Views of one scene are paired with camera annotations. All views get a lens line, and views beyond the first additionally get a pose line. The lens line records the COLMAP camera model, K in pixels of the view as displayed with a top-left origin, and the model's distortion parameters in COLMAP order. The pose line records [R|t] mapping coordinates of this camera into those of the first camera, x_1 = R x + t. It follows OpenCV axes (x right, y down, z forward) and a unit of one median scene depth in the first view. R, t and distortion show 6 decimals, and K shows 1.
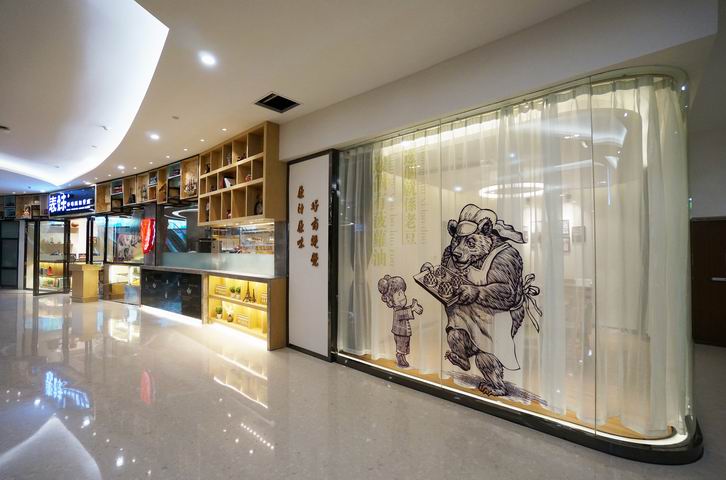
lens RADIAL K [[317.5, 0, 362.1], [0, 317.5, 237.5], [0, 0, 1]] dist [-0.064939, 0.023784]
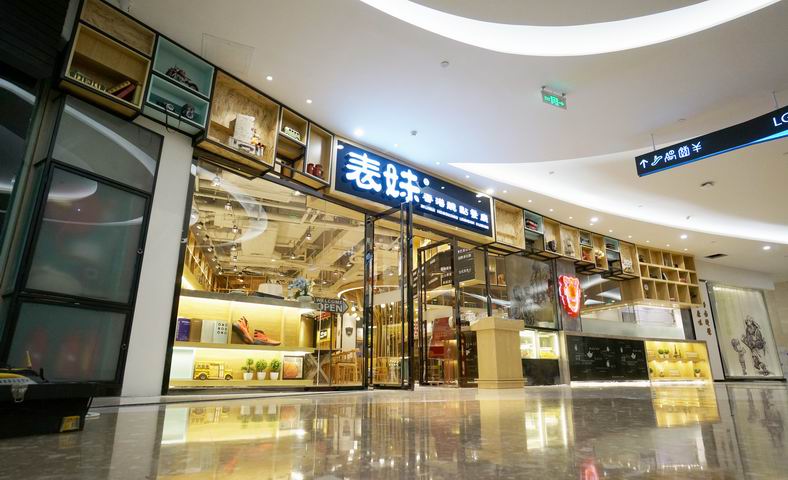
lens RADIAL K [[431.5, 0, 393.2], [0, 431.5, 253.1], [0, 0, 1]] dist [0.003380, 0.001162]
pose [[0.404295, 0.250889, 0.879546, -3.494314], [-0.029705, 0.964737, -0.261535, 0.366398], [-0.914146, 0.079611, 0.397491, 1.701861]]
